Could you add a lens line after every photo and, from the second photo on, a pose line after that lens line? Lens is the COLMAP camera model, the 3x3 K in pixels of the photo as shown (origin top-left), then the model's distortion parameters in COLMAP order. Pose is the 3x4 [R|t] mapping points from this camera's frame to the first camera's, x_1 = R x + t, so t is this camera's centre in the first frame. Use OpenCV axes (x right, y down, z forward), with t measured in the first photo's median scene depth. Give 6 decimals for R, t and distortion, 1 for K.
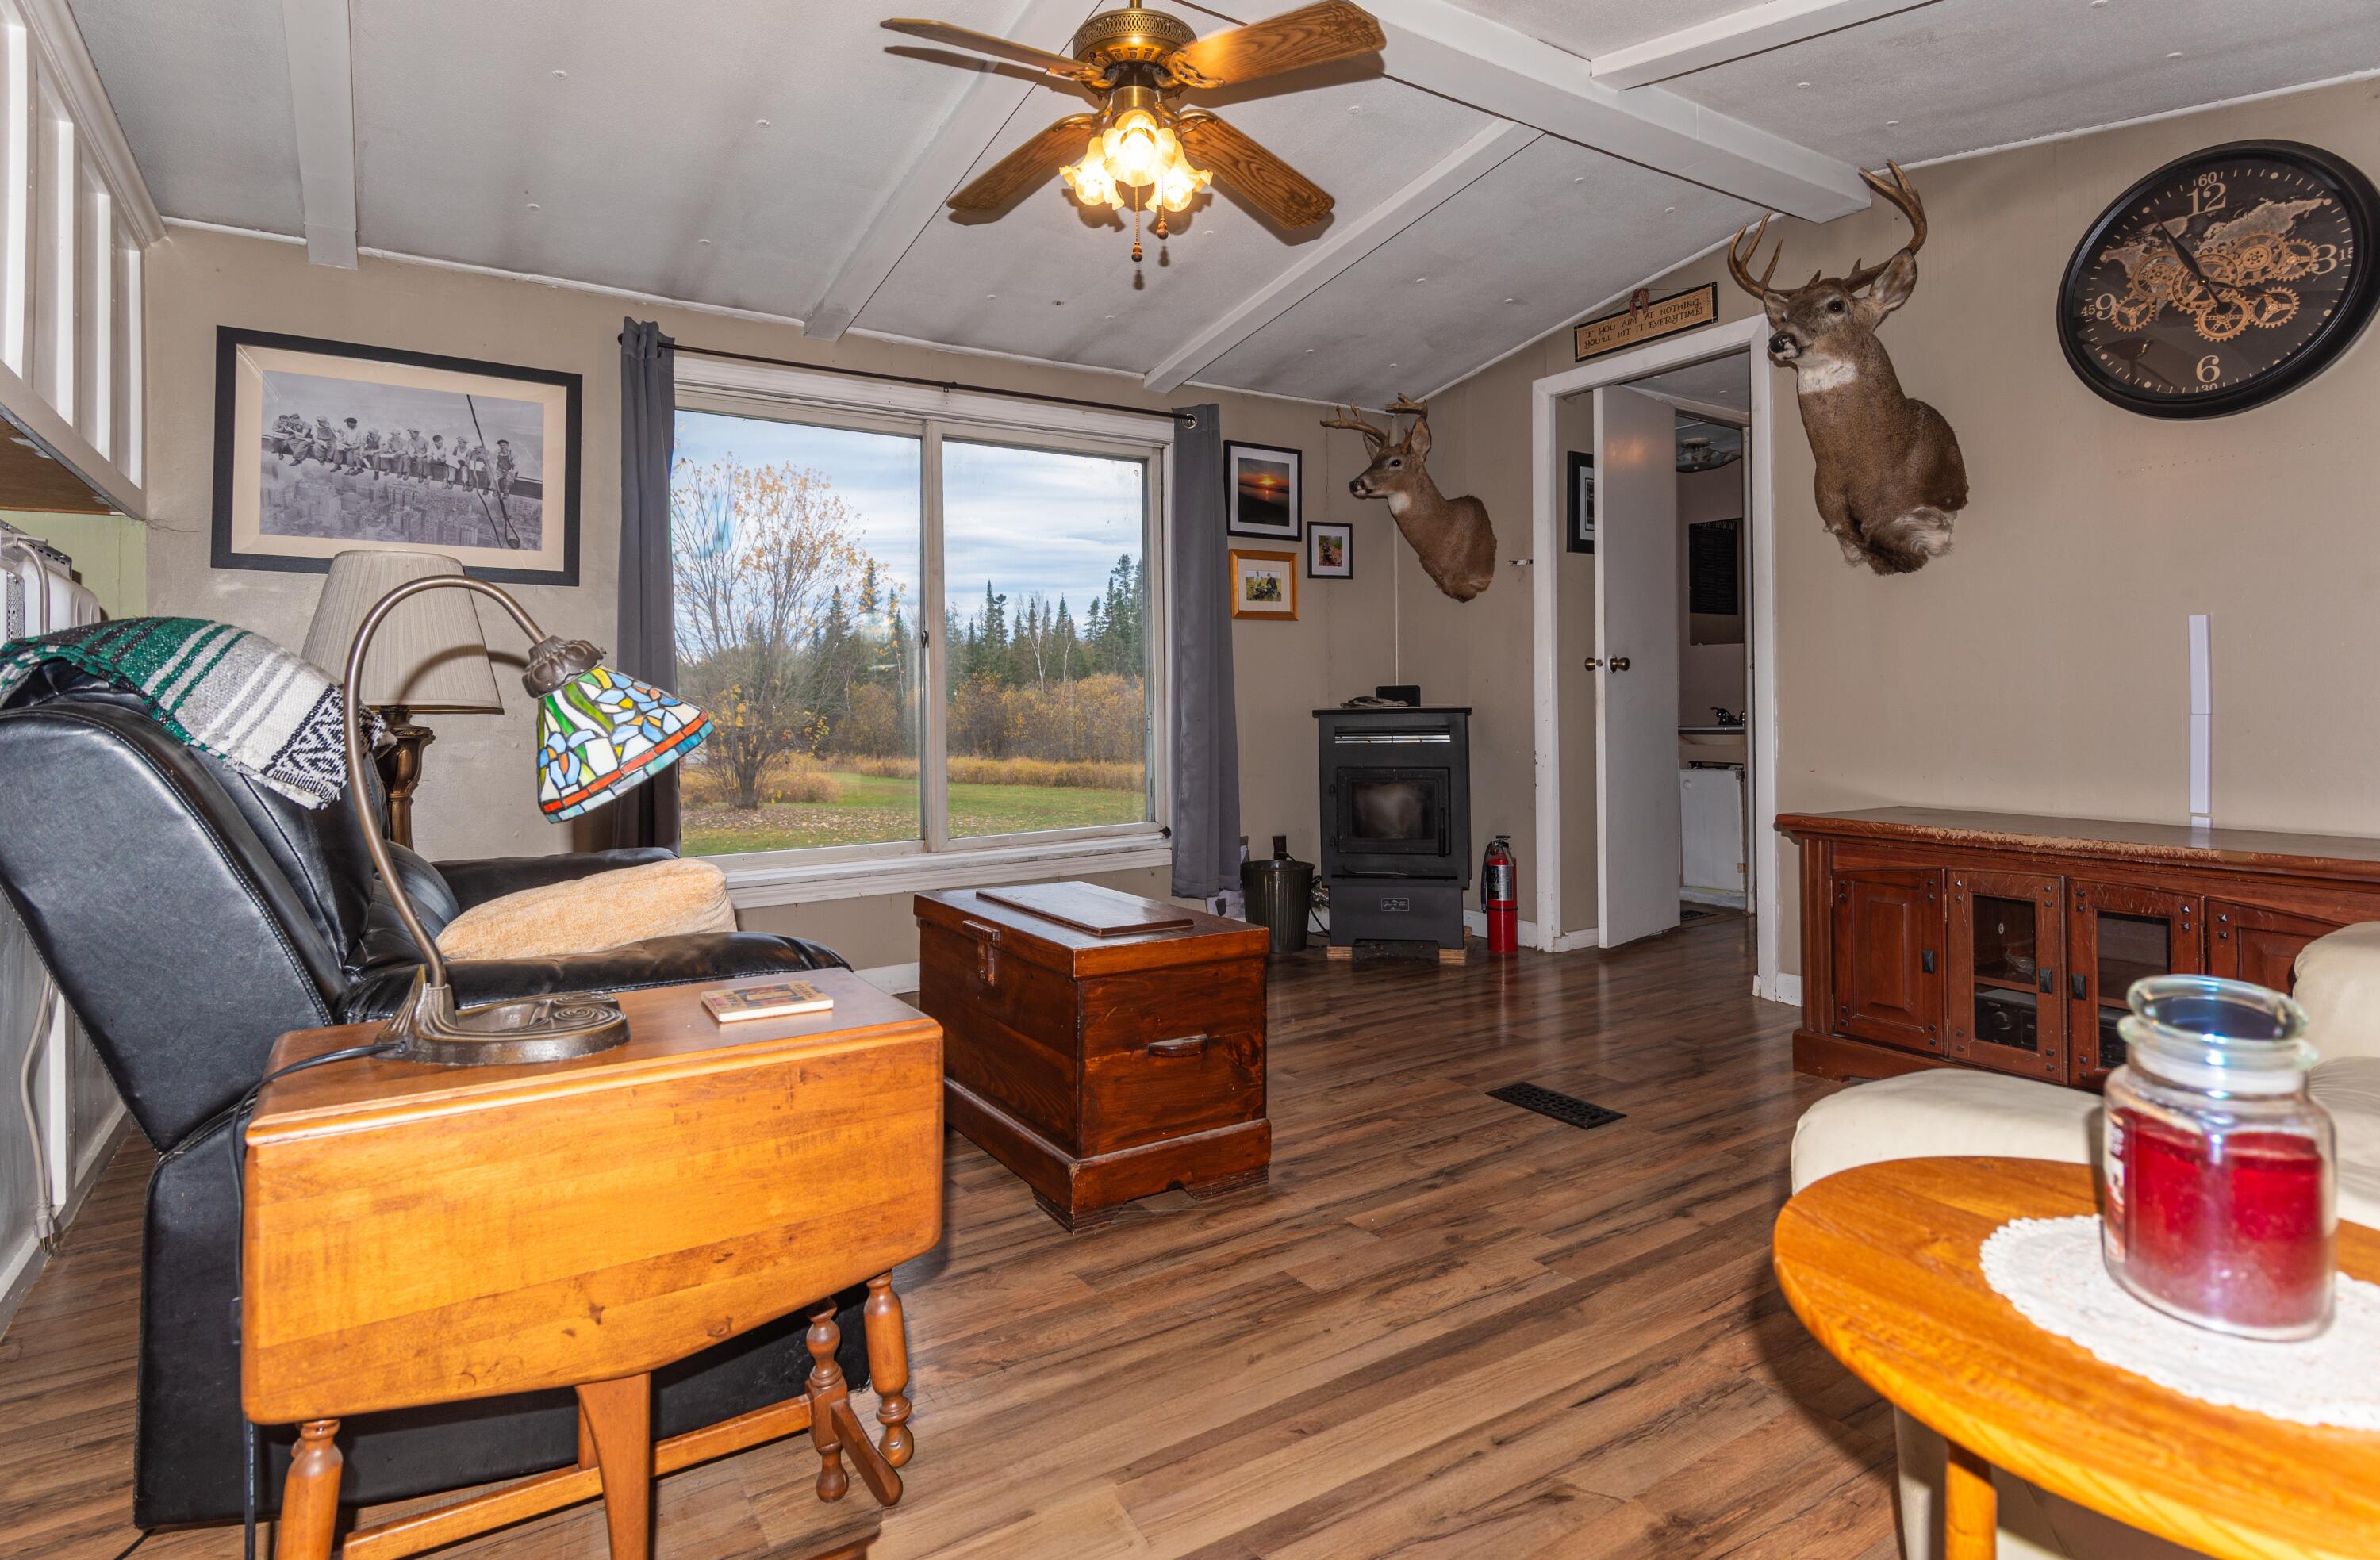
lens RADIAL K [[1237.3, 0, 1187.5], [0, 1237.3, 687.2], [0, 0, 1]] dist [0.000474, 0.000399]
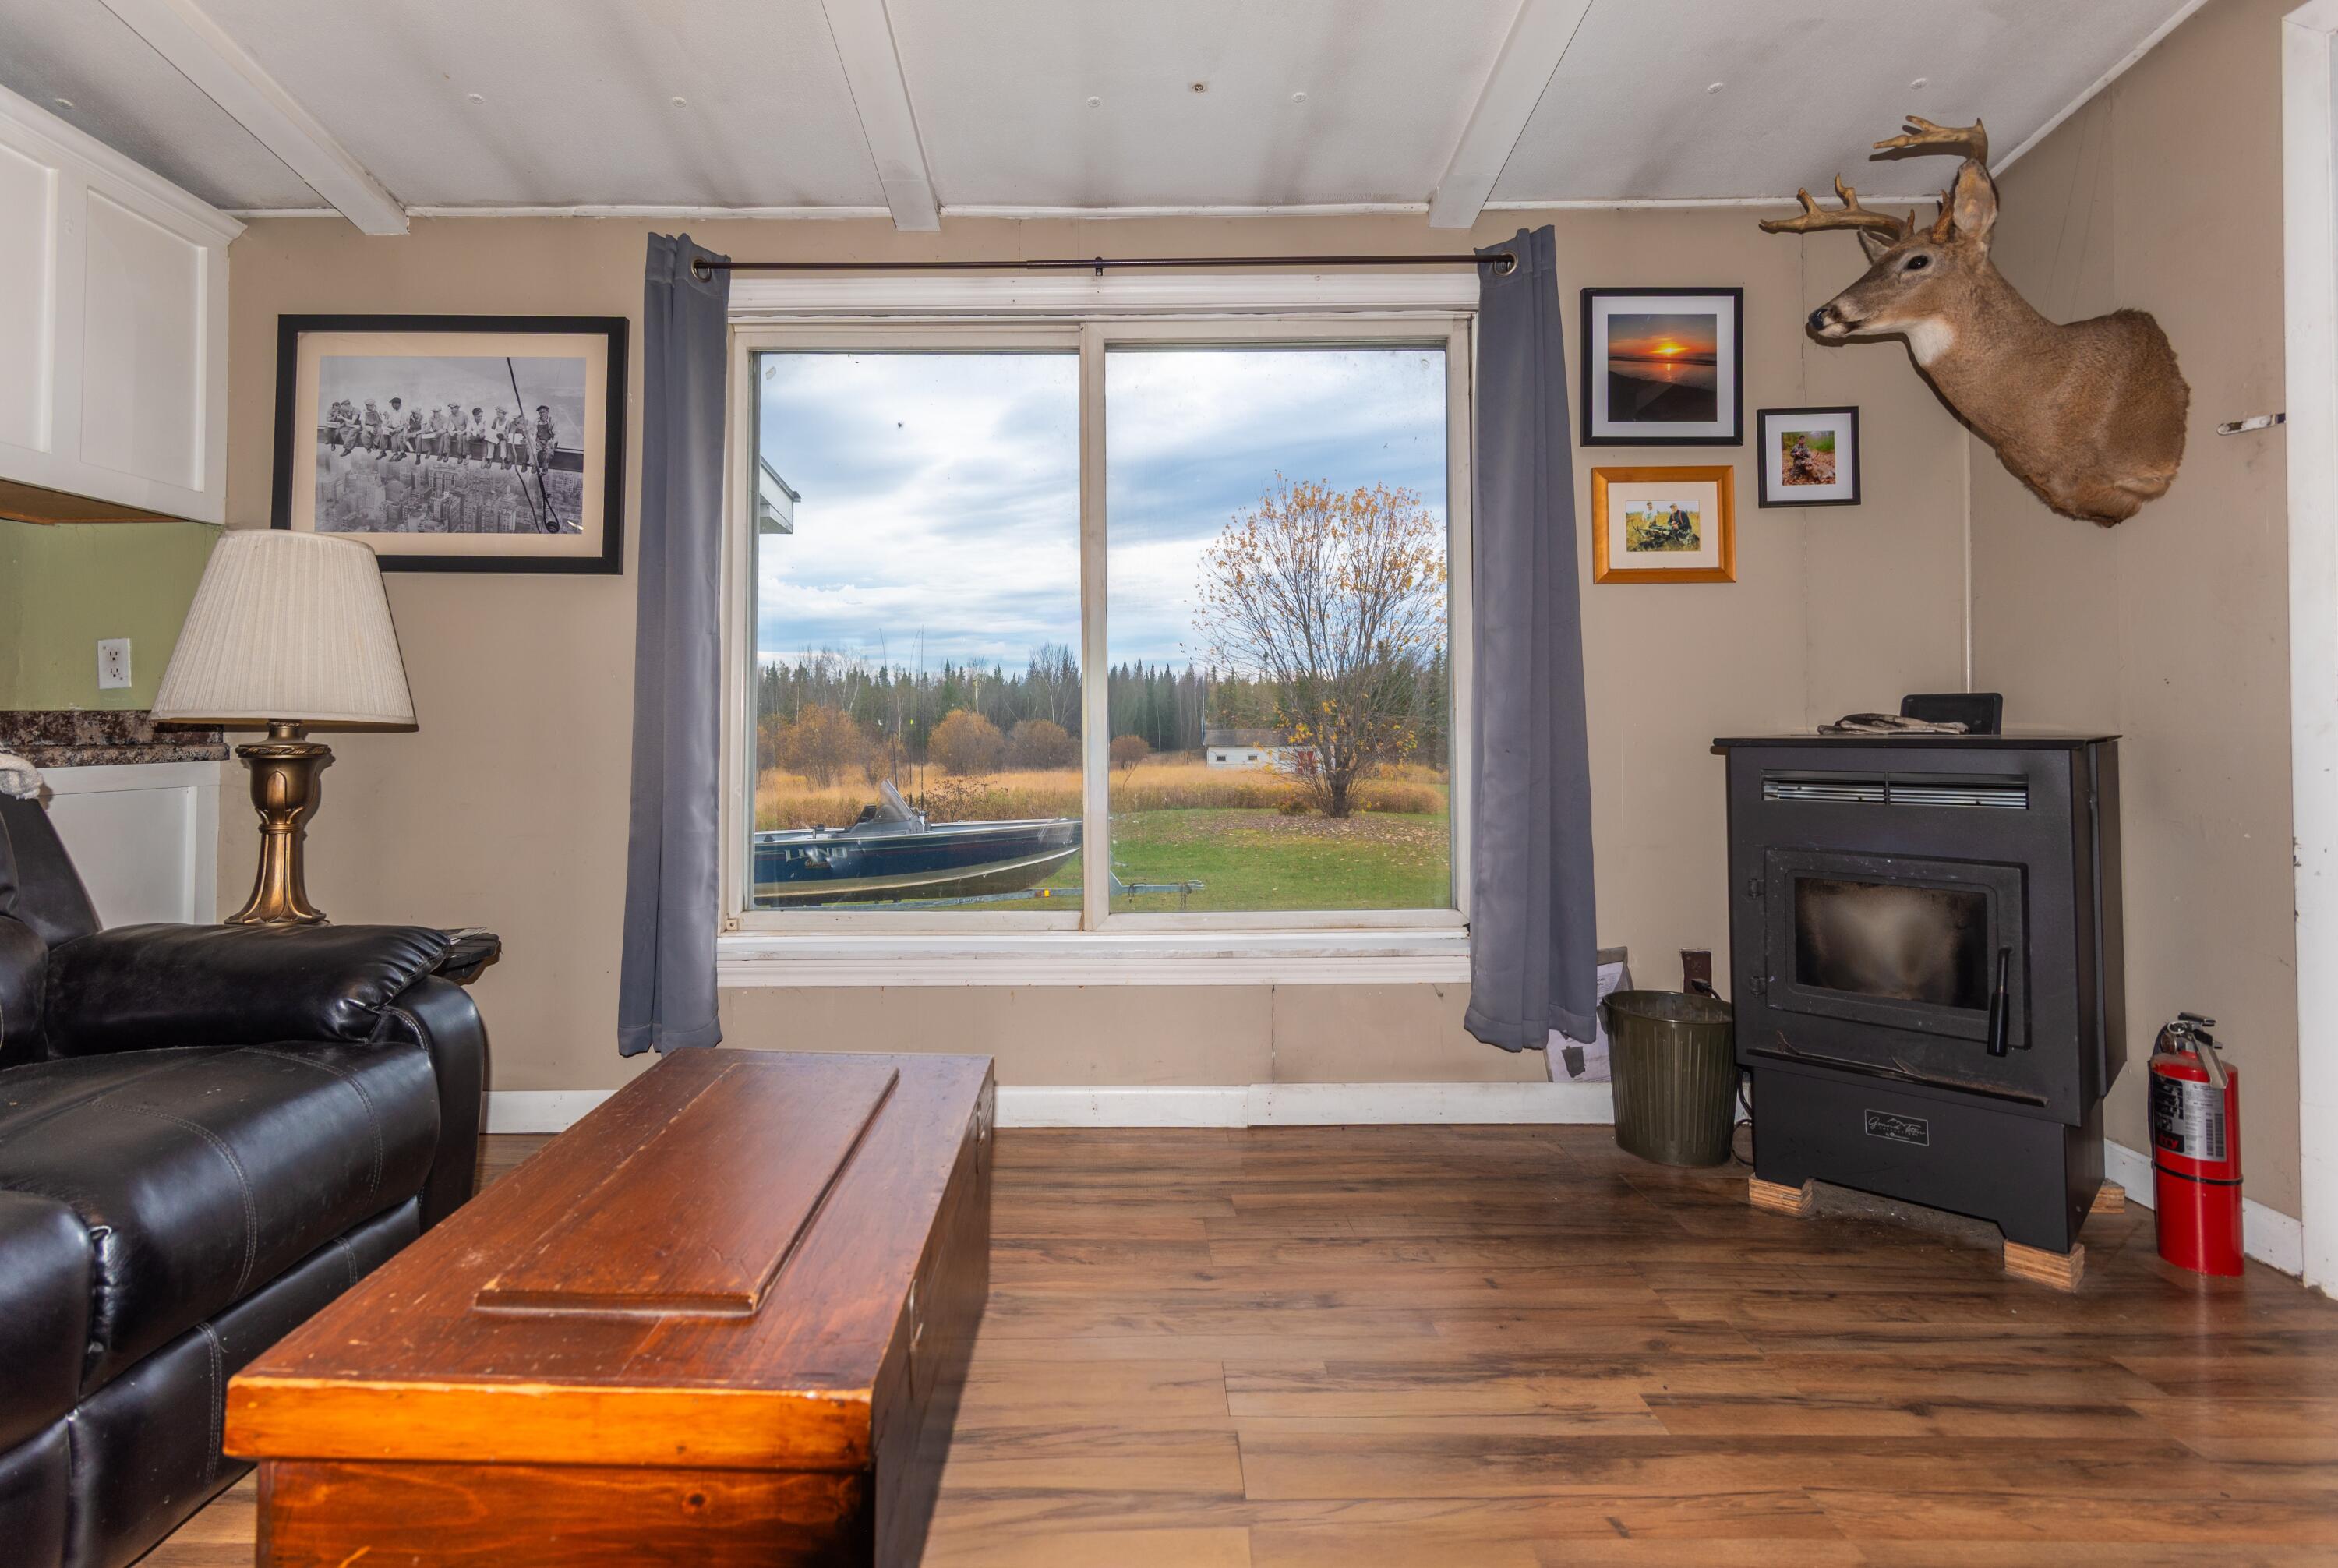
lens RADIAL K [[1130.3, 0, 1164.4], [0, 1130.3, 691.7], [0, 0, 1]] dist [0.003158, 0.000319]
pose [[0.832308, -0.005468, -0.554286, 0.233920], [0.000381, 0.999957, -0.009292, 0.003572], [0.554313, 0.007523, 0.832274, 0.599674]]
